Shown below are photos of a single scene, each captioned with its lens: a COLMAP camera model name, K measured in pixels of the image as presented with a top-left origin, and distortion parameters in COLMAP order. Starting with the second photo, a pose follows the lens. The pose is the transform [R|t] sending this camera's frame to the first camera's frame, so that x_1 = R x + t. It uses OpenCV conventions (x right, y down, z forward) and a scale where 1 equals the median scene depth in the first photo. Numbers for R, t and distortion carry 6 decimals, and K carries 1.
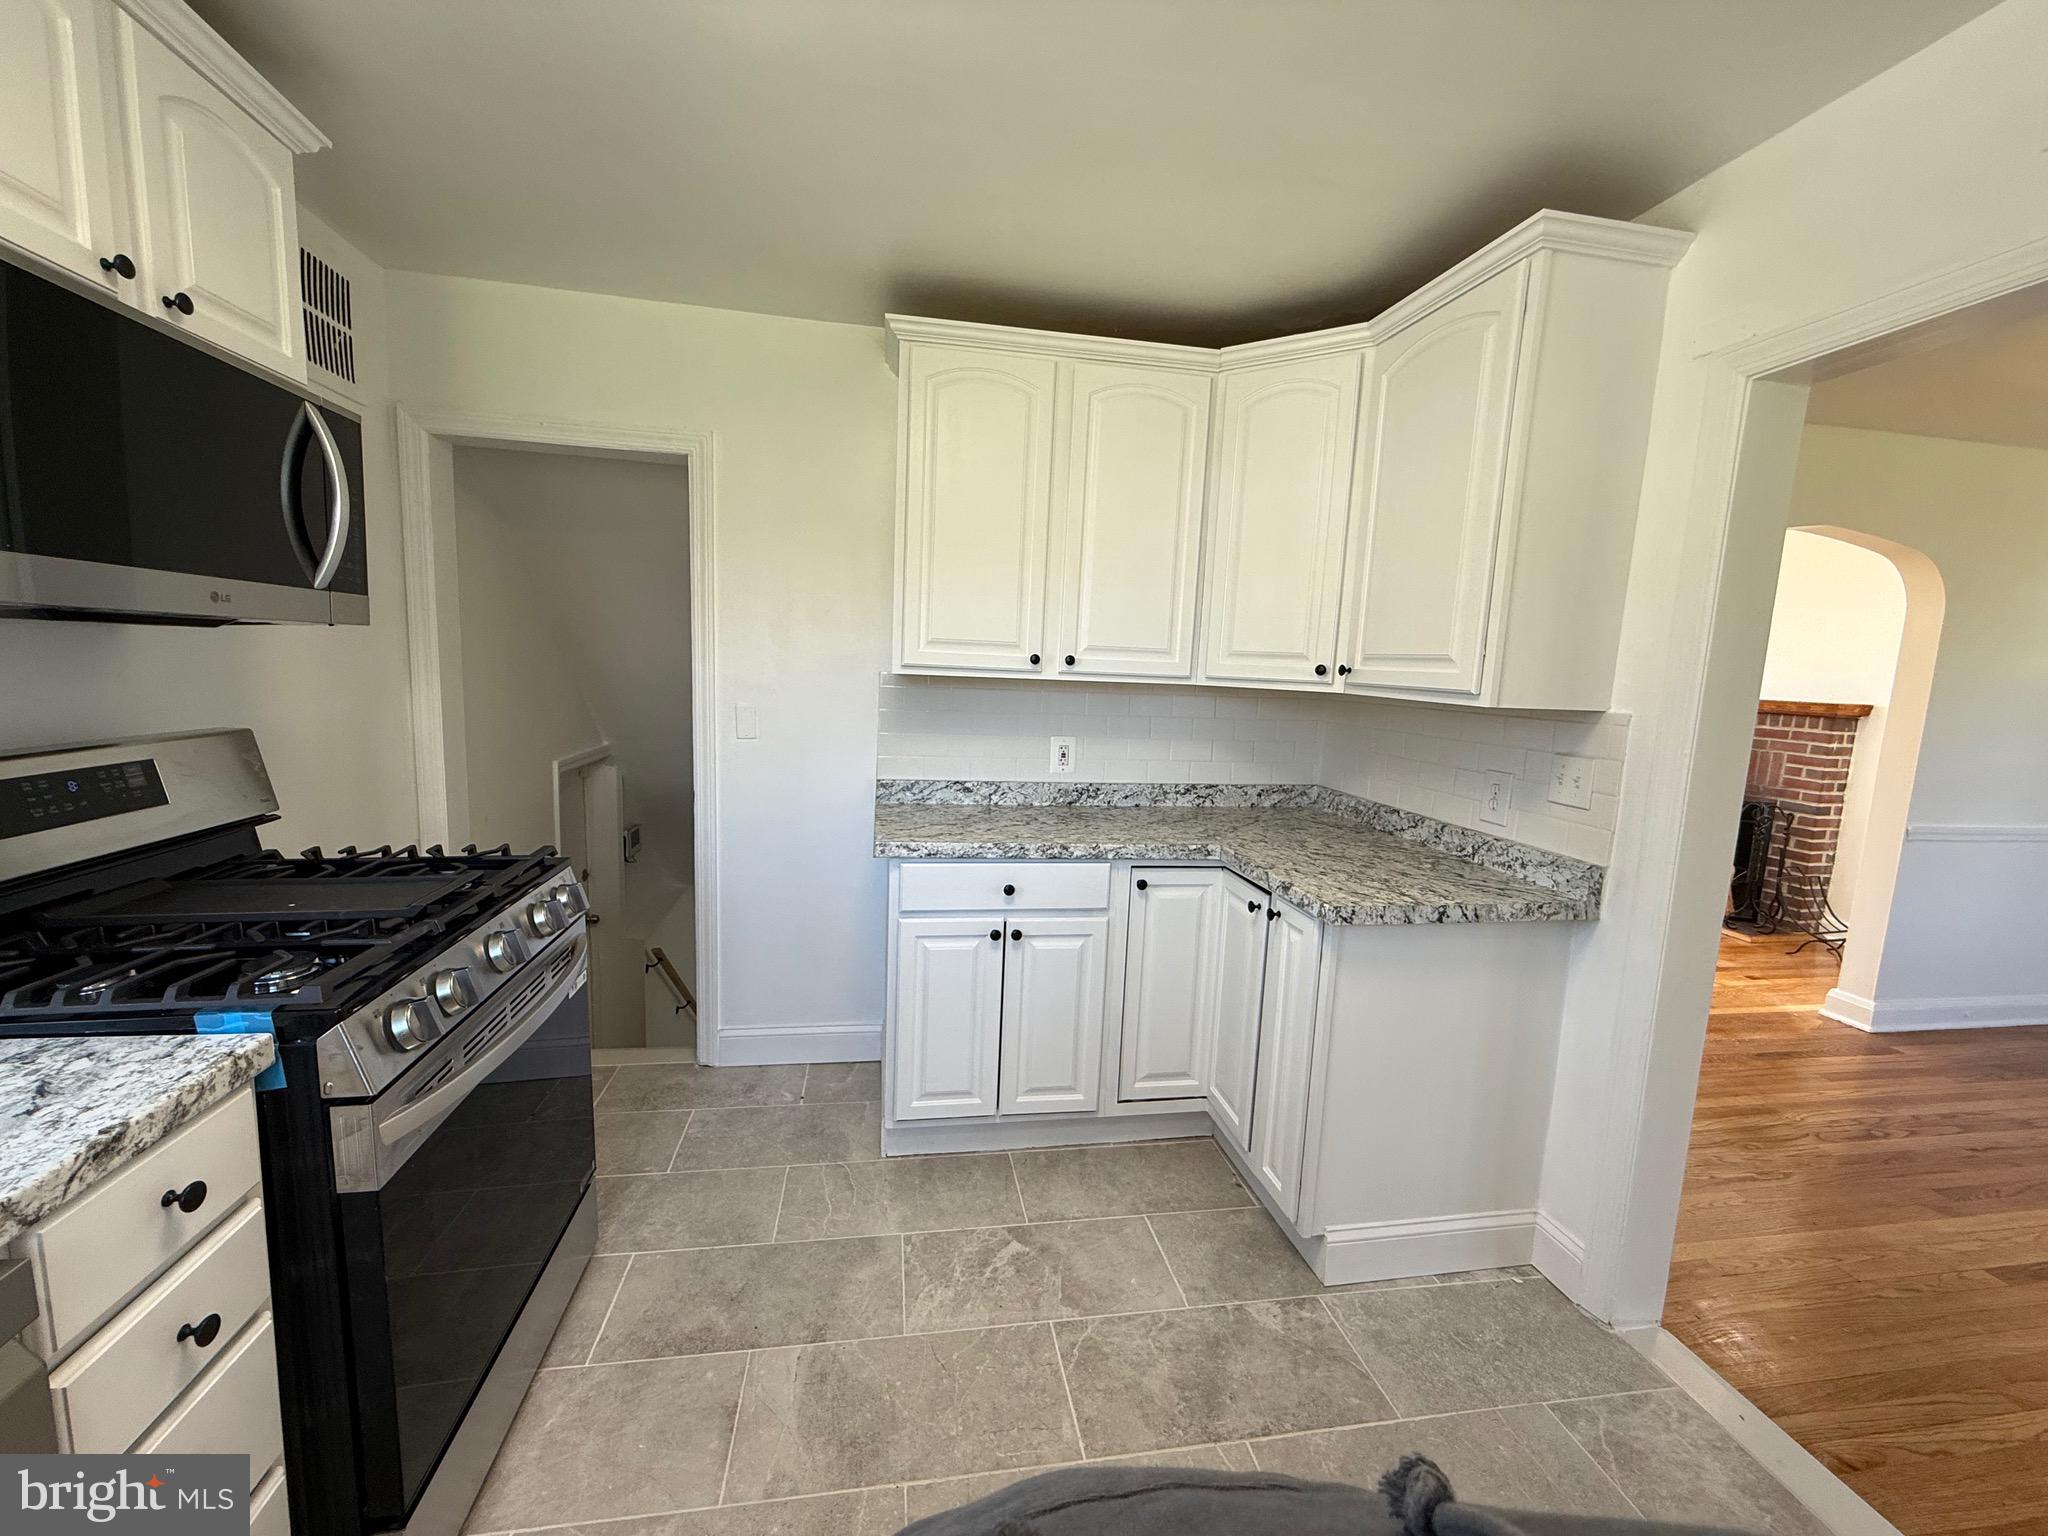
lens RADIAL K [[815.8, 0, 1020.1], [0, 815.8, 766.3], [0, 0, 1]] dist [-0.000592, -0.000068]
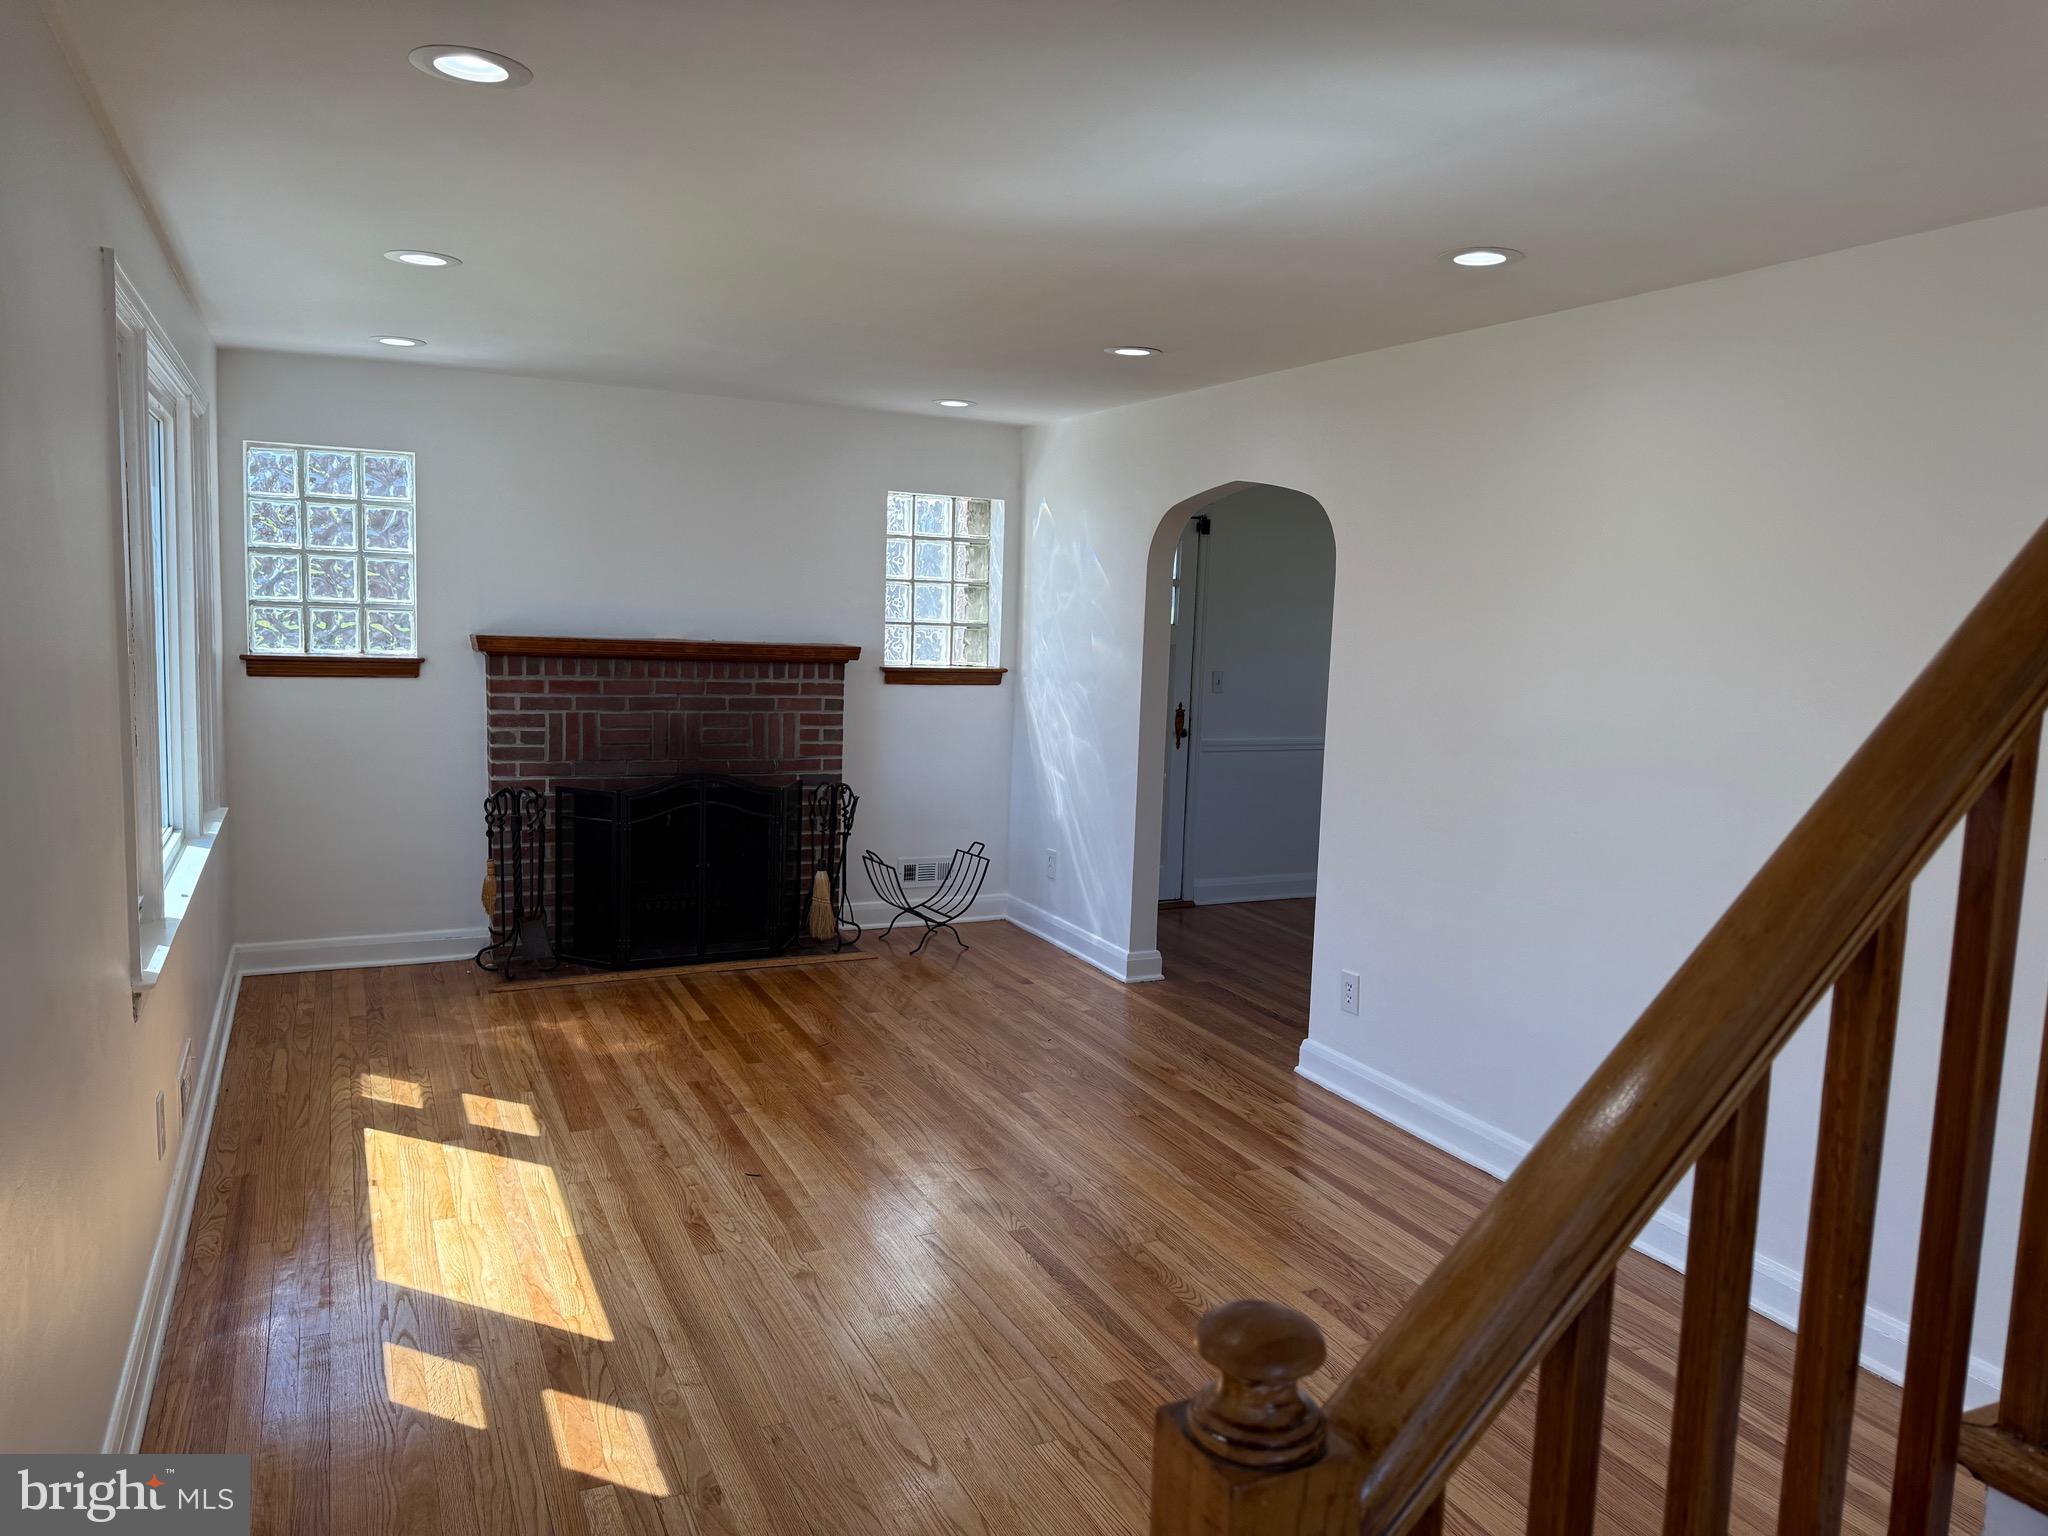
lens RADIAL K [[1425.2, 0, 1044.8], [0, 1425.2, 776.2], [0, 0, 1]] dist [0.059028, -0.046154]
pose [[-0.291535, -0.164330, 0.942339, -0.854090], [0.075977, 0.978043, 0.194061, -0.432729], [-0.953538, 0.128172, -0.272648, 2.501637]]
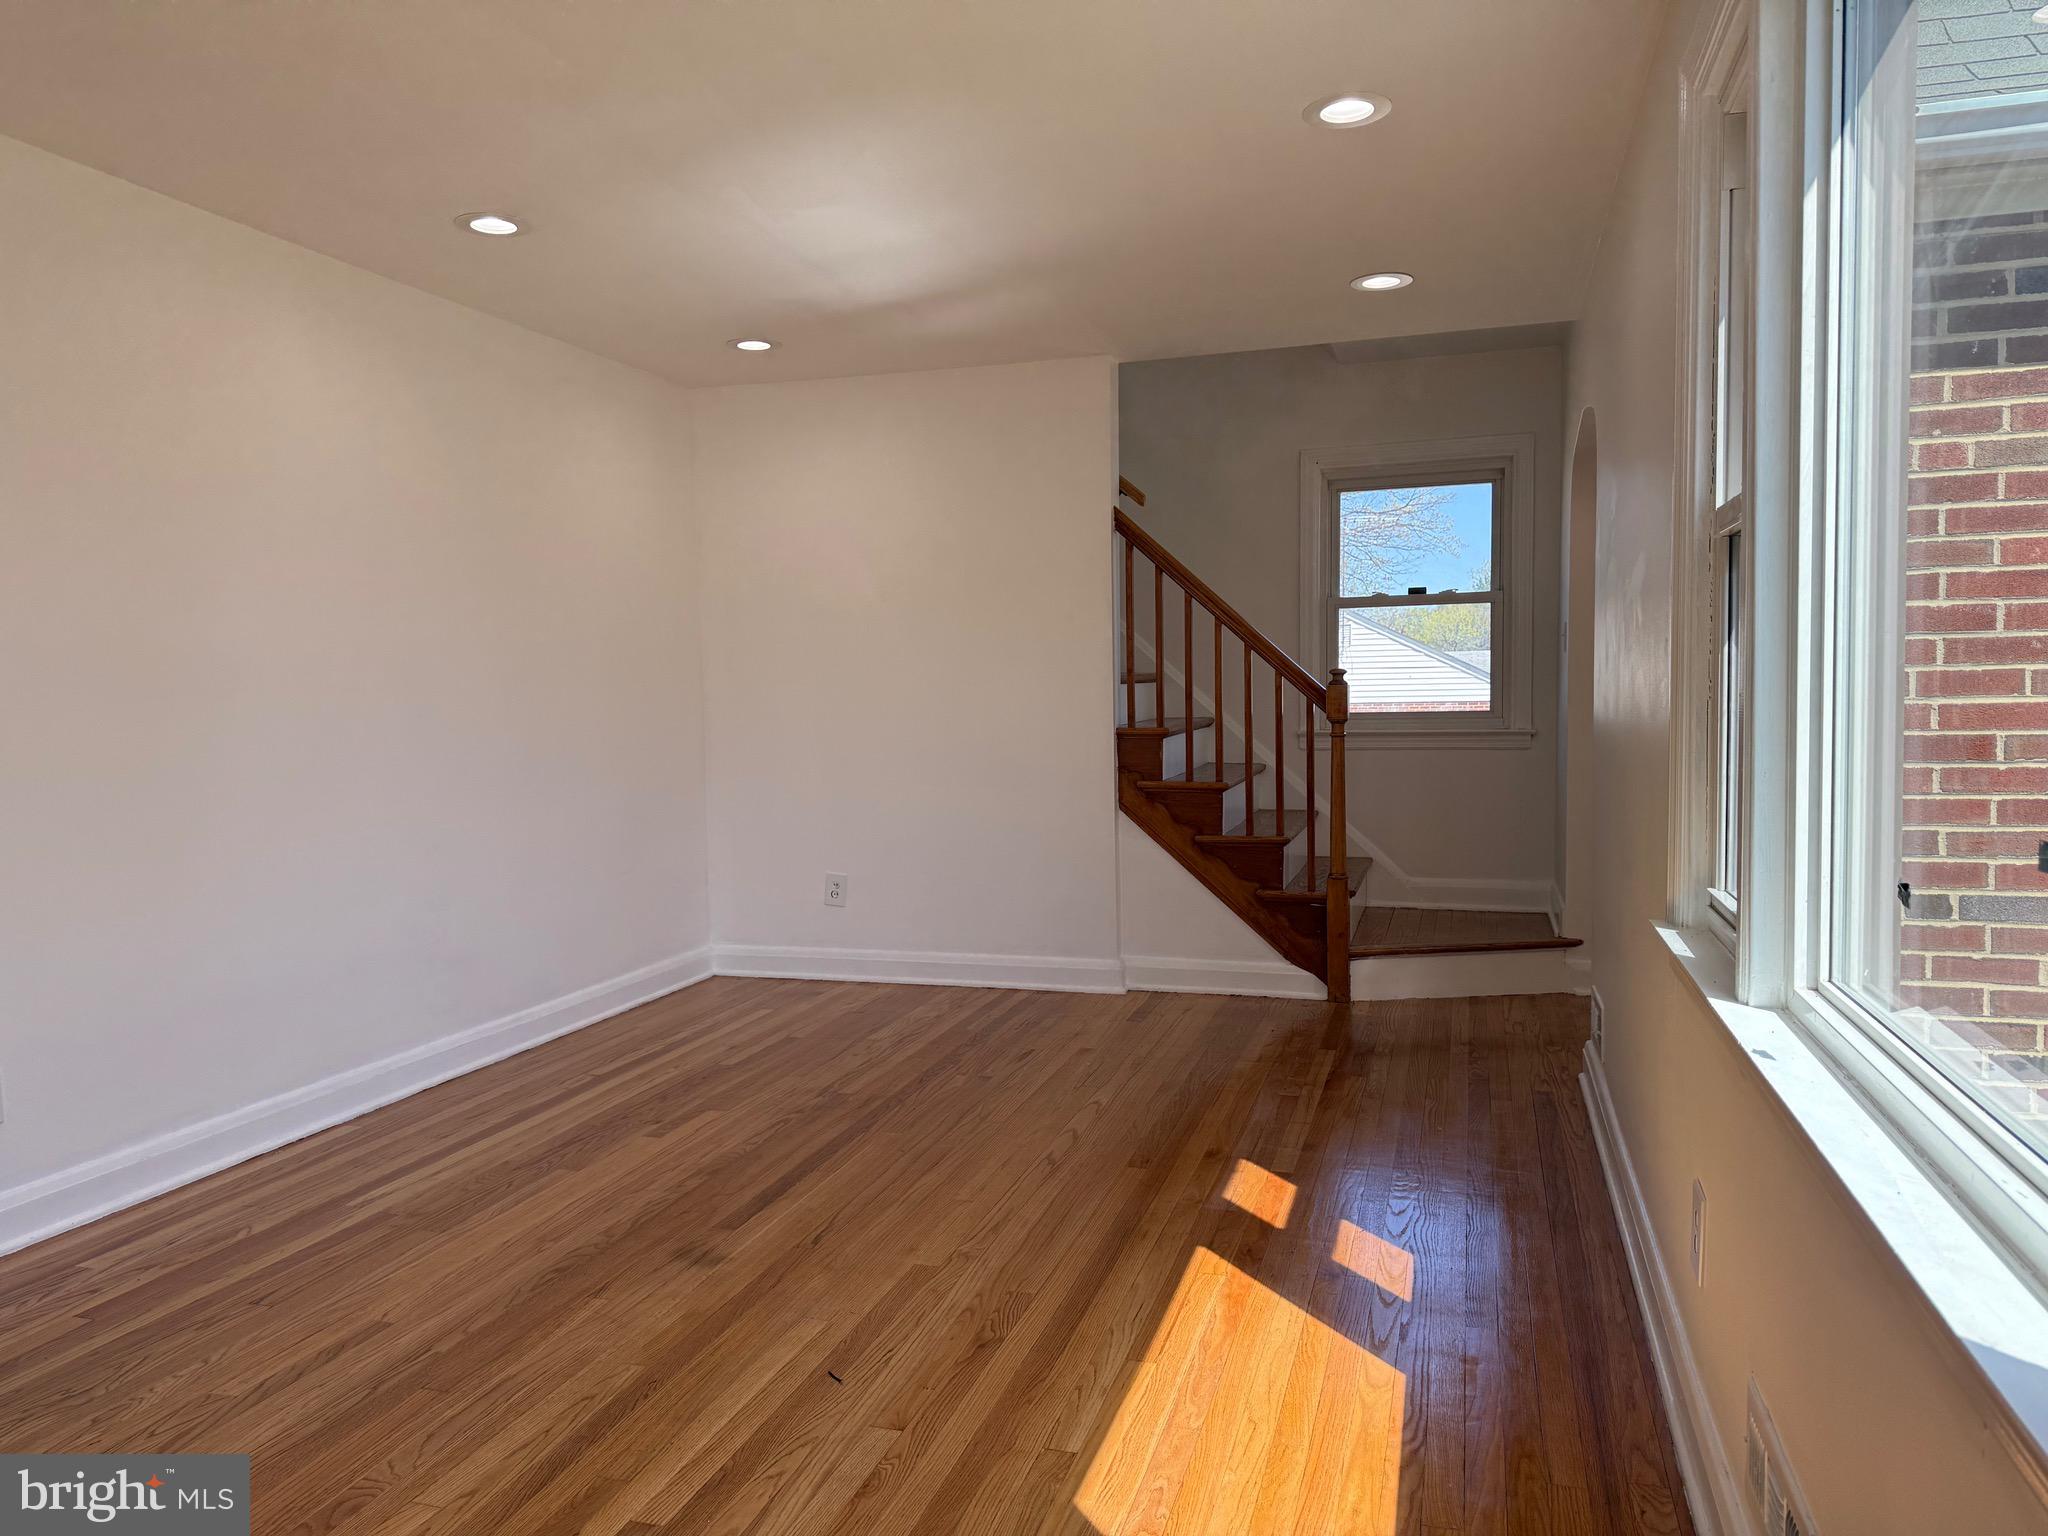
lens RADIAL K [[1425.2, 0, 1032.3], [0, 1425.2, 764.9], [0, 0, 1]] dist [0.059028, -0.046154]
pose [[-0.442865, 0.019719, -0.896371, 1.753793], [-0.113648, 0.990459, 0.077938, -0.204259], [0.889356, 0.136387, -0.436399, 2.978561]]
